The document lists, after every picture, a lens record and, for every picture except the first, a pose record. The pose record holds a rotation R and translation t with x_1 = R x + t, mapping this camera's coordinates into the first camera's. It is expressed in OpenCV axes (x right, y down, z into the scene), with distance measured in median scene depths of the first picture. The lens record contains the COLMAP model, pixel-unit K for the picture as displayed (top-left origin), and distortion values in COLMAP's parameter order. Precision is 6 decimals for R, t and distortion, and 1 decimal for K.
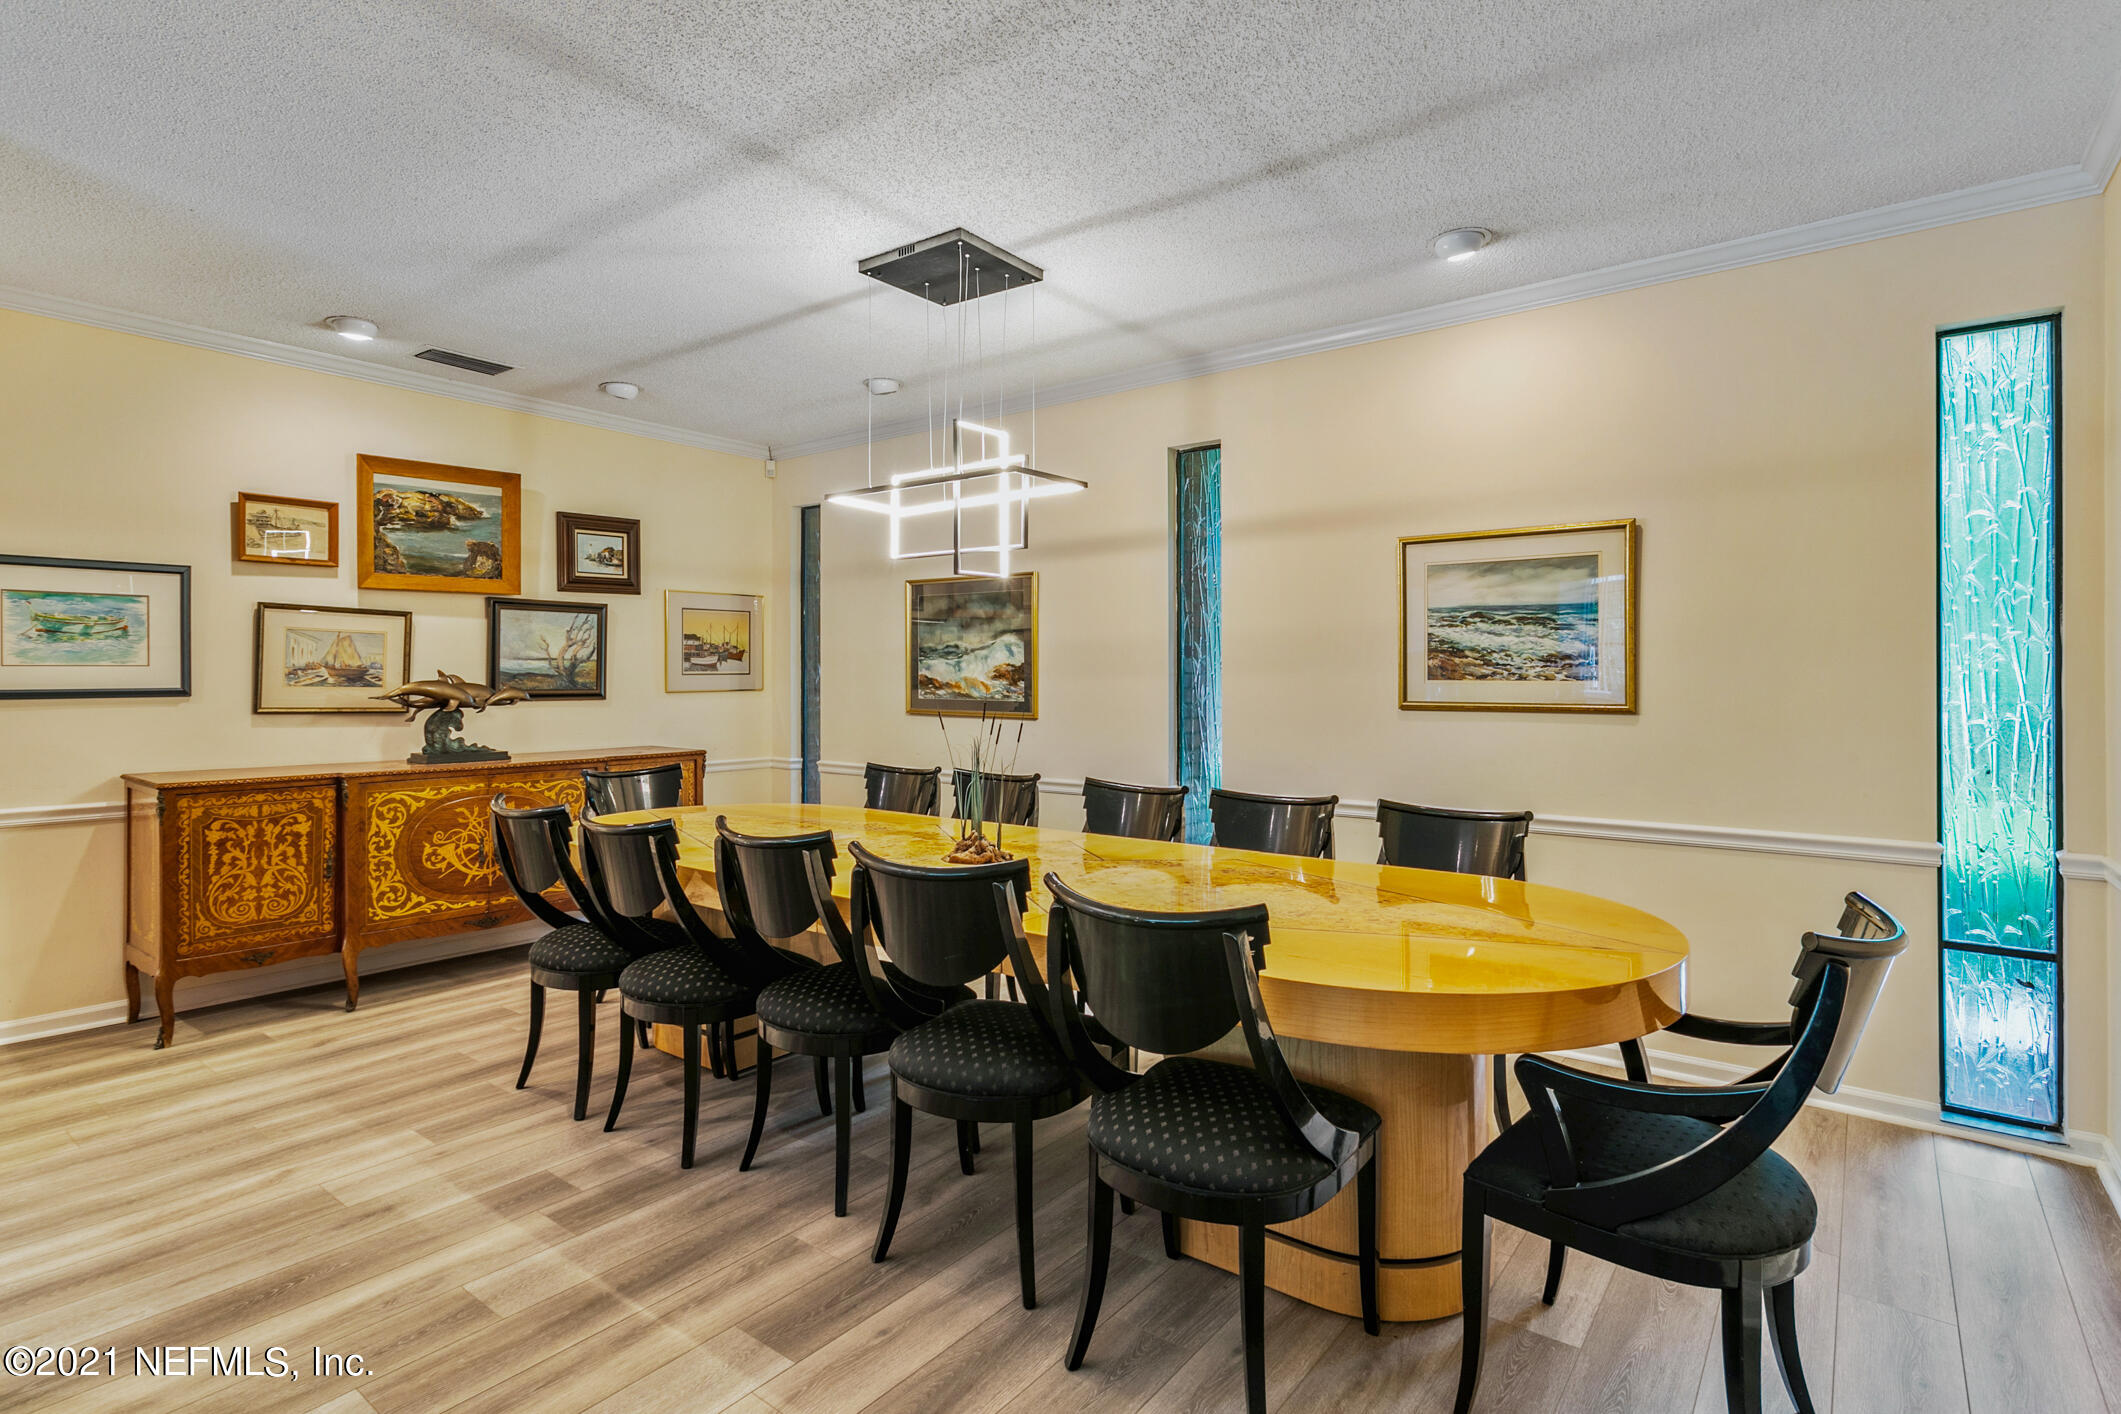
lens RADIAL K [[1011.3, 0, 1057.9], [0, 1011.3, 680.5], [0, 0, 1]] dist [-0.014987, -0.000069]
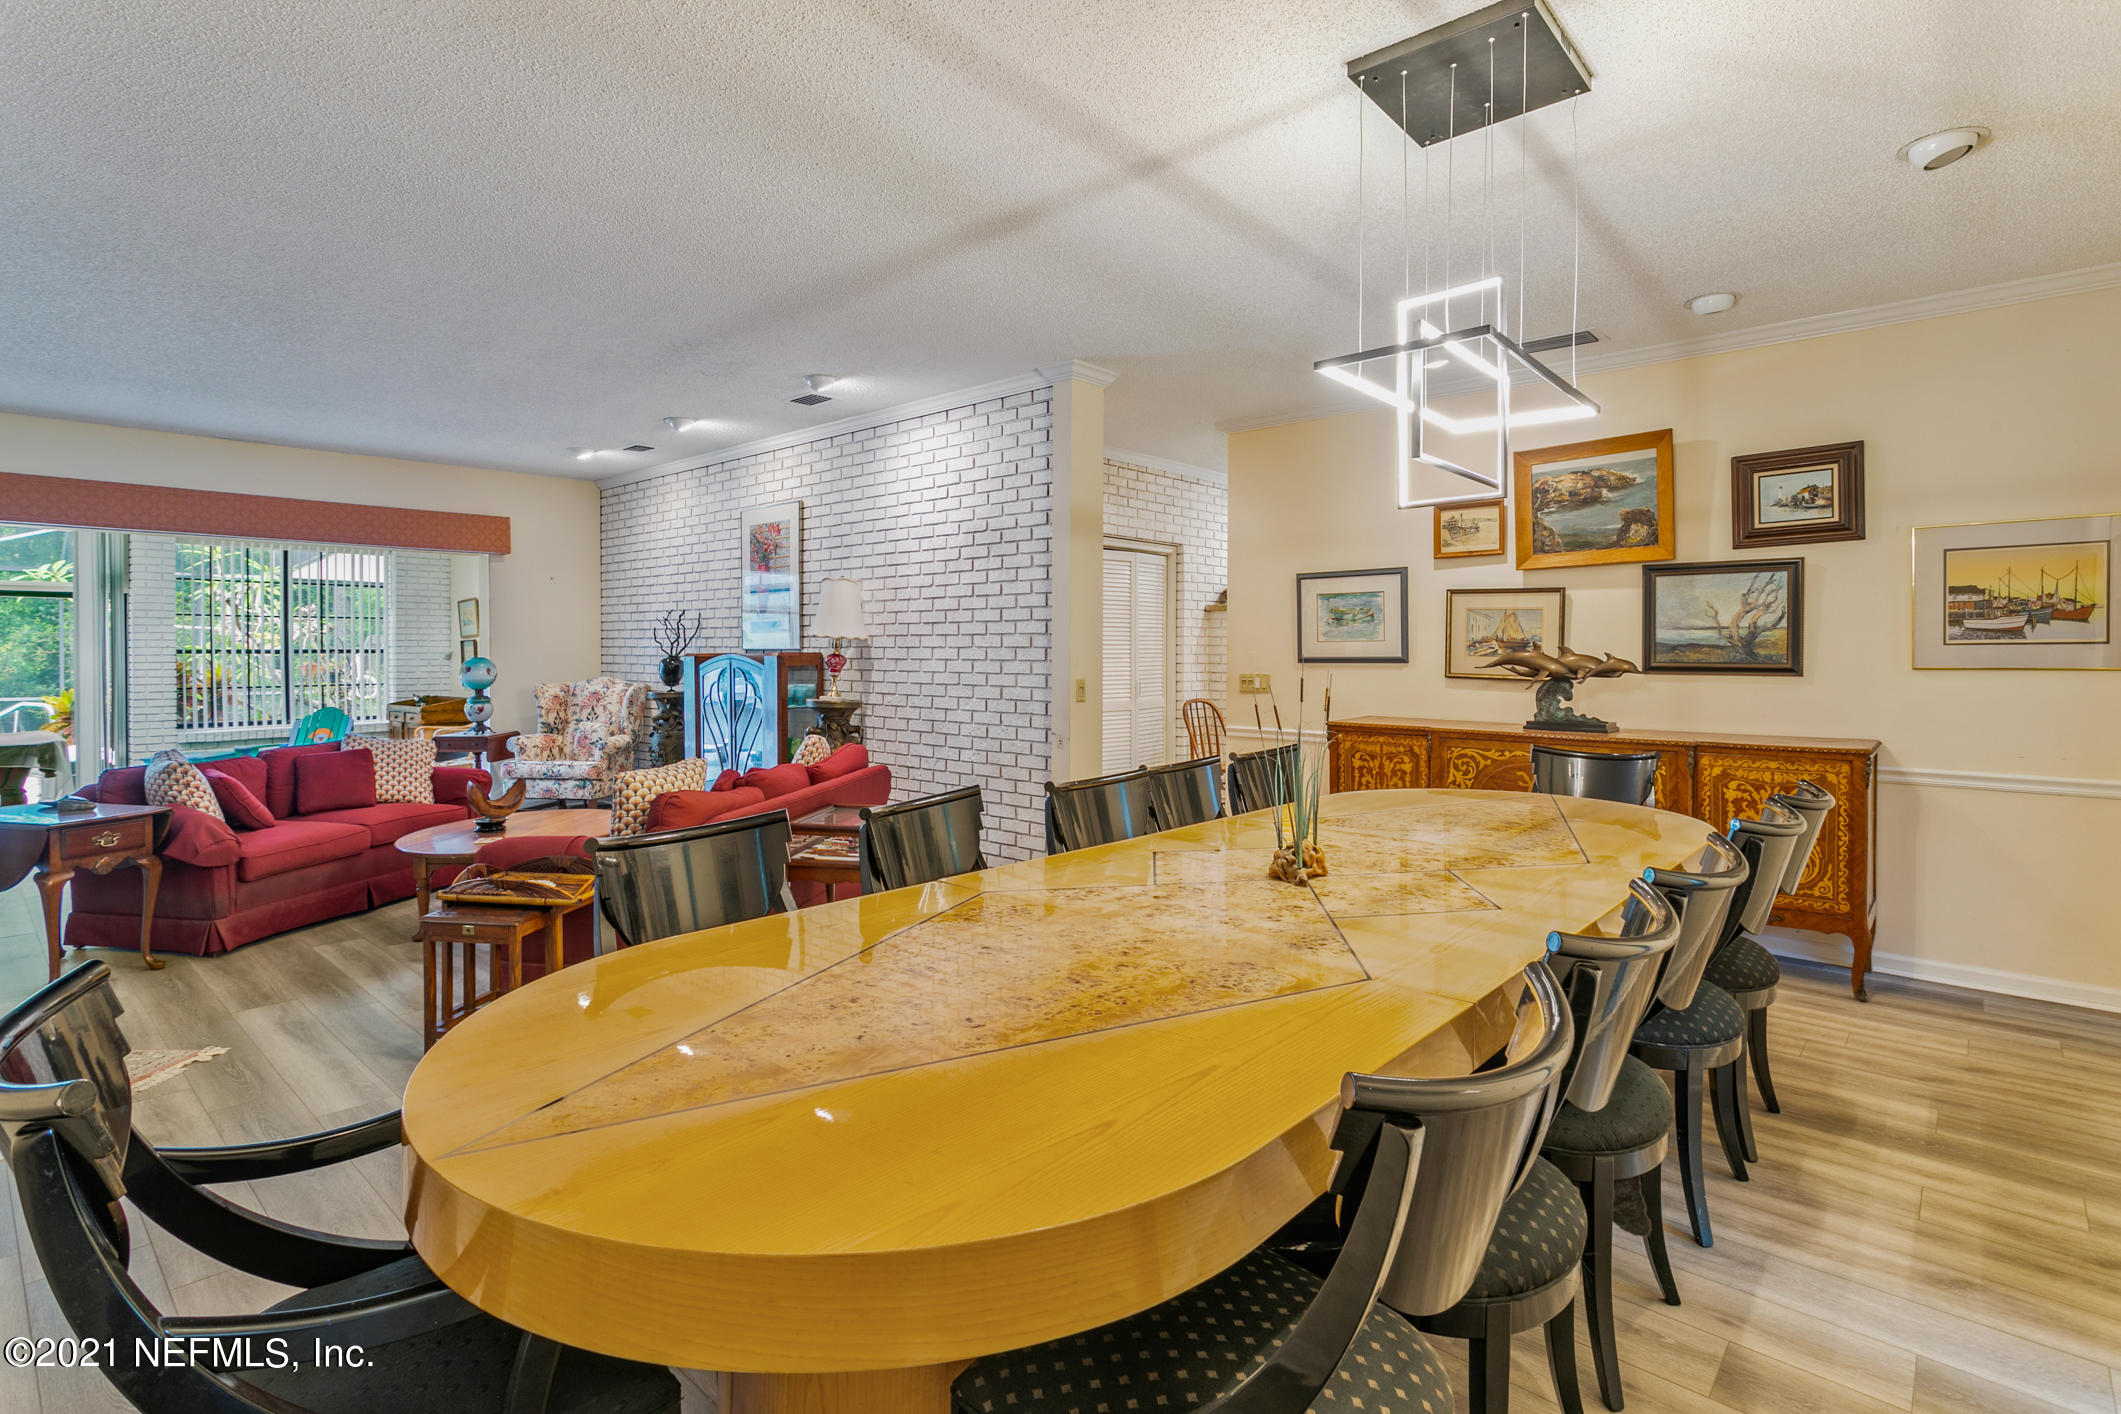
lens RADIAL K [[989.4, 0, 1059.7], [0, 989.4, 681.0], [0, 0, 1]] dist [-0.019858, 0.000114]
pose [[-0.069523, 0.030367, -0.997118, 0.413261], [-0.002116, 0.999530, 0.030588, 0.000150], [0.997578, 0.004237, -0.069426, 0.510652]]
